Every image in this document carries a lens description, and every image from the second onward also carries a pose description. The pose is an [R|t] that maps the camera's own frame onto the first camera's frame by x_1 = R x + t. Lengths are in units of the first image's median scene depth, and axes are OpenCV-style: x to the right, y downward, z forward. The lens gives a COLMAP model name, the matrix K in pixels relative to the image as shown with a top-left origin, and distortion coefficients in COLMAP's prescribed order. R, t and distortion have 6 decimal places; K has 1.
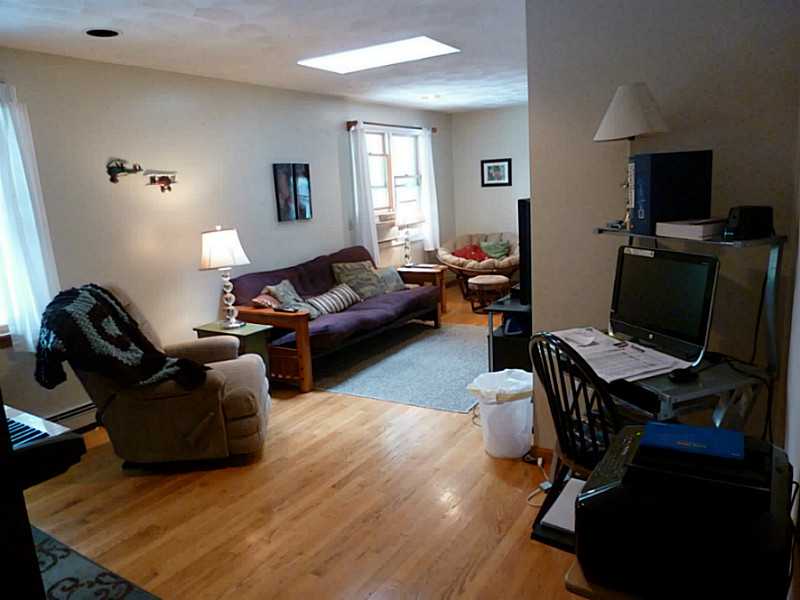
lens RADIAL K [[579.5, 0, 398.2], [0, 579.5, 303.4], [0, 0, 1]] dist [-0.080214, 0.042374]
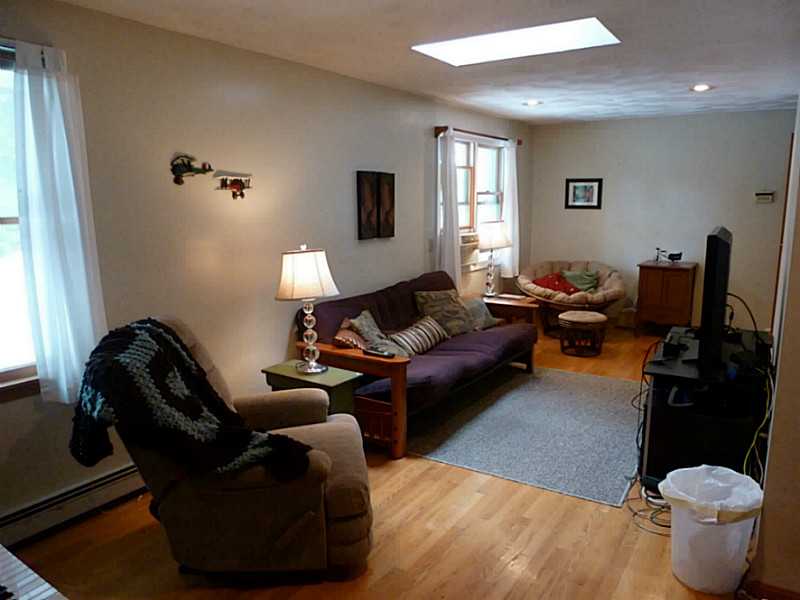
lens RADIAL K [[579.5, 0, 398.2], [0, 579.5, 303.4], [0, 0, 1]] dist [-0.080214, 0.042374]
pose [[0.998164, 0.053402, -0.028574, -0.140598], [-0.053985, 0.998341, -0.020014, -0.041325], [0.027458, 0.021520, 0.999391, 0.187293]]
